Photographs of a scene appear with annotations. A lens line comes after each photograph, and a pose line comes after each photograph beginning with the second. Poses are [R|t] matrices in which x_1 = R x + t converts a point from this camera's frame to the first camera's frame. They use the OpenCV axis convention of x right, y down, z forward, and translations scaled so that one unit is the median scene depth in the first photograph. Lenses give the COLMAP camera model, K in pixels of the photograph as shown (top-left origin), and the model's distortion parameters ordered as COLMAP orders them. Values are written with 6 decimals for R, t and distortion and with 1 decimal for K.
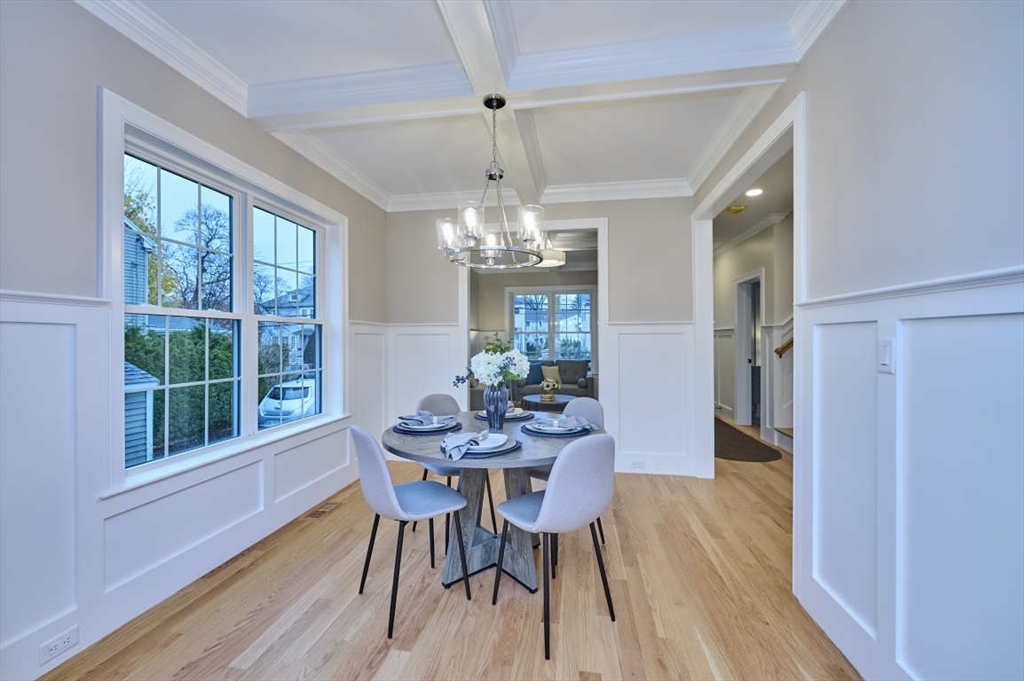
lens RADIAL K [[402.5, 0, 512.0], [0, 402.5, 340.5], [0, 0, 1]] dist [-0.000295, 0.000028]
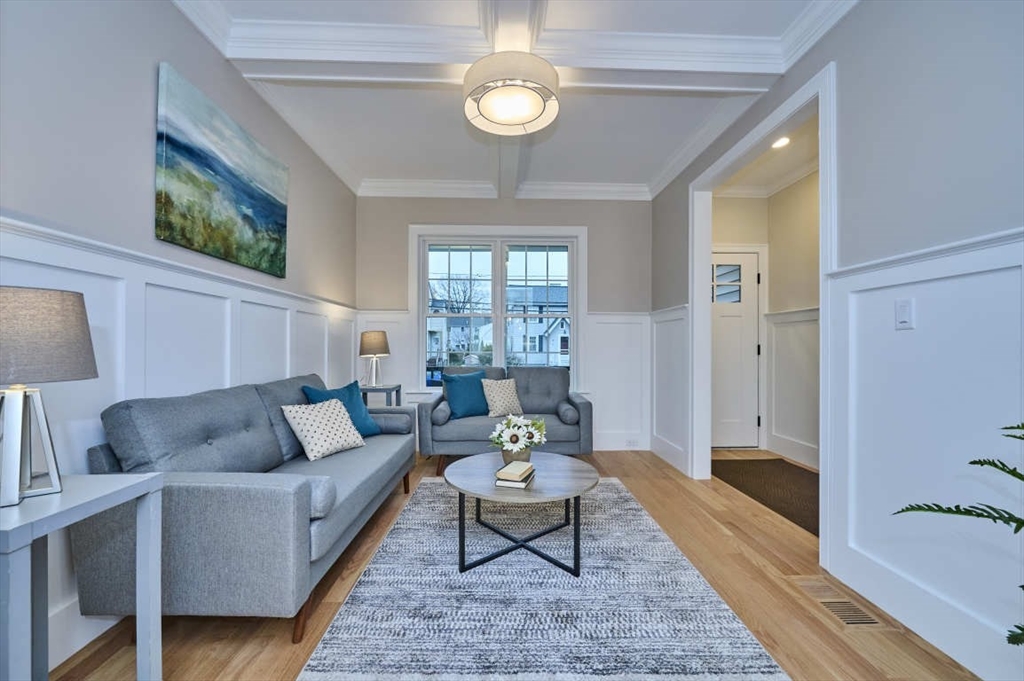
lens RADIAL K [[406.6, 0, 507.4], [0, 406.6, 348.4], [0, 0, 1]] dist [0.000351, 0.000140]
pose [[0.982931, 0.000908, 0.183972, 0.016711], [-0.001135, 0.999999, 0.001126, 0.033054], [-0.183971, -0.001316, 0.982931, 0.662838]]
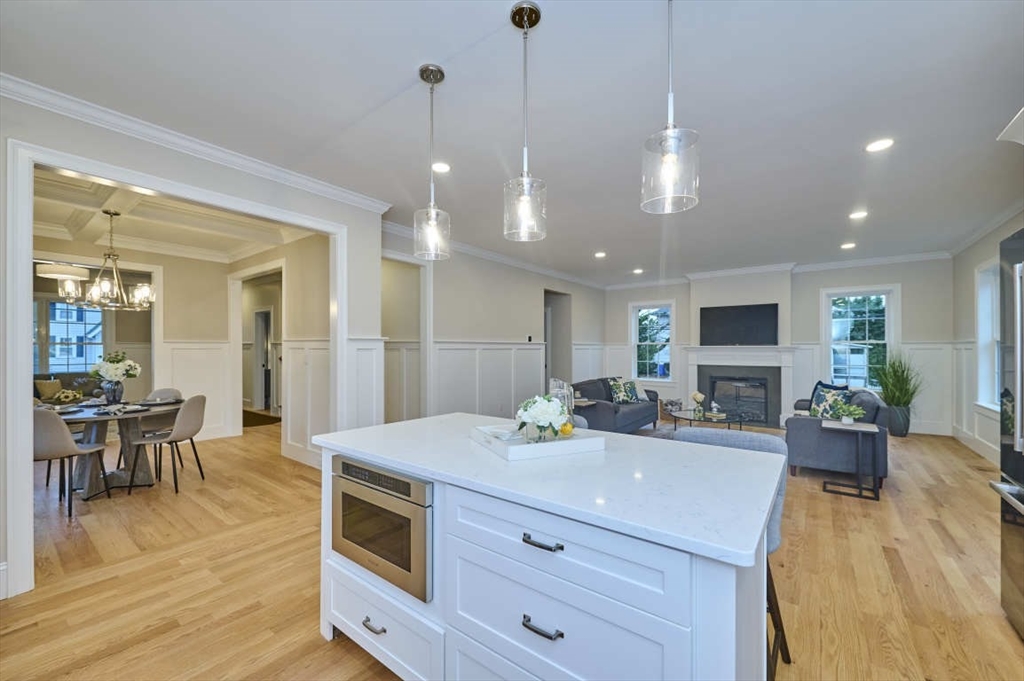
lens RADIAL K [[406.6, 0, 507.4], [0, 406.6, 348.4], [0, 0, 1]] dist [0.000351, 0.000140]
pose [[0.474165, 0.000555, 0.880436, -0.300459], [-0.000953, 1.000000, -0.000117, -0.012581], [-0.880436, -0.000783, 0.474165, -0.498974]]
